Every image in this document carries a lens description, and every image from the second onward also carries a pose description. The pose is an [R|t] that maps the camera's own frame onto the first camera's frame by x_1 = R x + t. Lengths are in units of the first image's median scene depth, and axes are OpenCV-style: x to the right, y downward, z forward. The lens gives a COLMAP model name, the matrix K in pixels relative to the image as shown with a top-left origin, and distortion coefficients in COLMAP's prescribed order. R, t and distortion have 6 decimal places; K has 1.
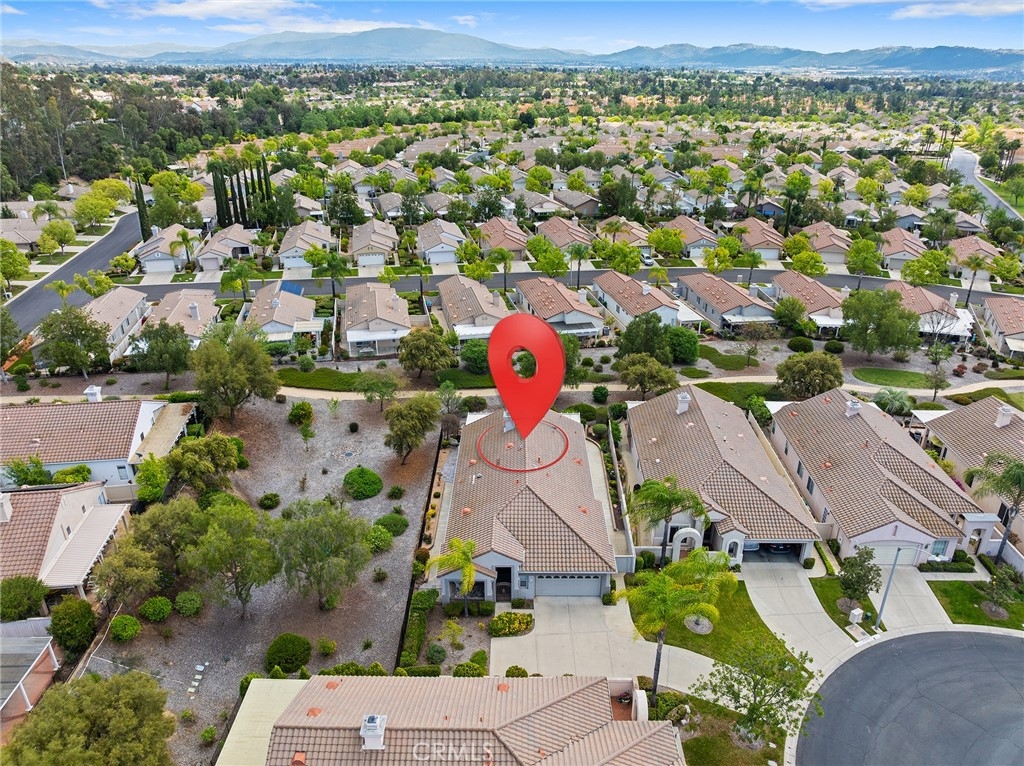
lens RADIAL K [[718.8, 0, 513.3], [0, 718.8, 381.1], [0, 0, 1]] dist [-0.032416, -0.002384]
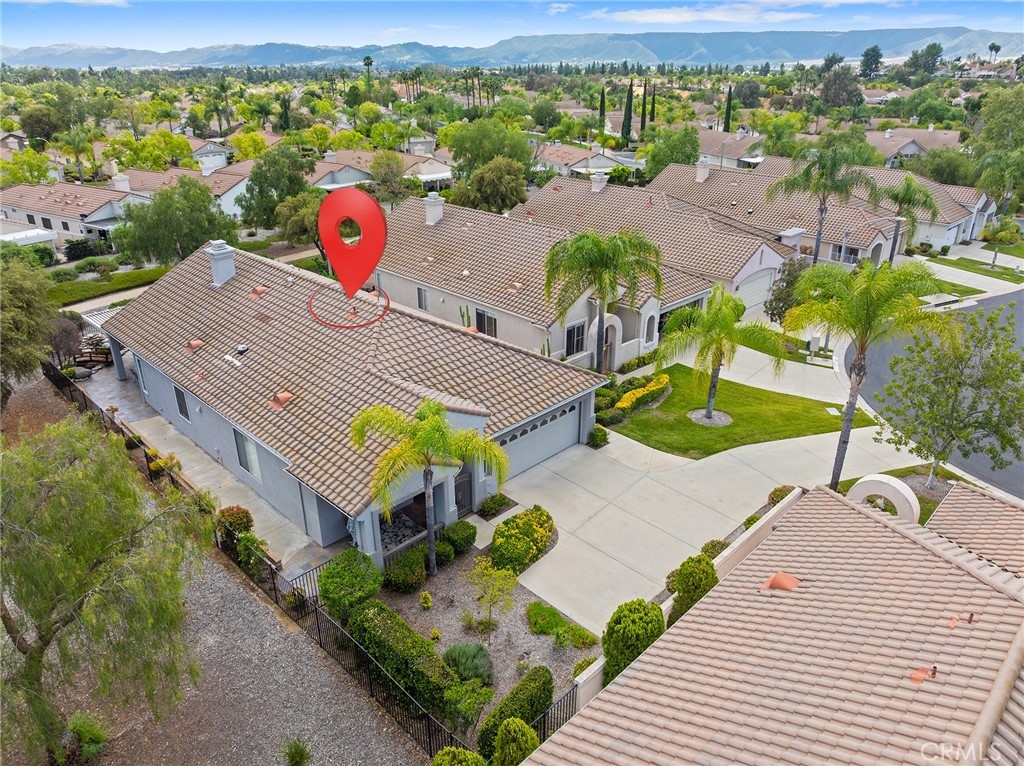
lens RADIAL K [[718.8, 0, 510.1], [0, 718.8, 380.9], [0, 0, 1]] dist [-0.032416, -0.002384]
pose [[0.697504, -0.296916, 0.652172, -0.283906], [0.296444, 0.948148, 0.114617, 0.176308], [-0.652387, 0.113387, 0.749356, 0.615048]]
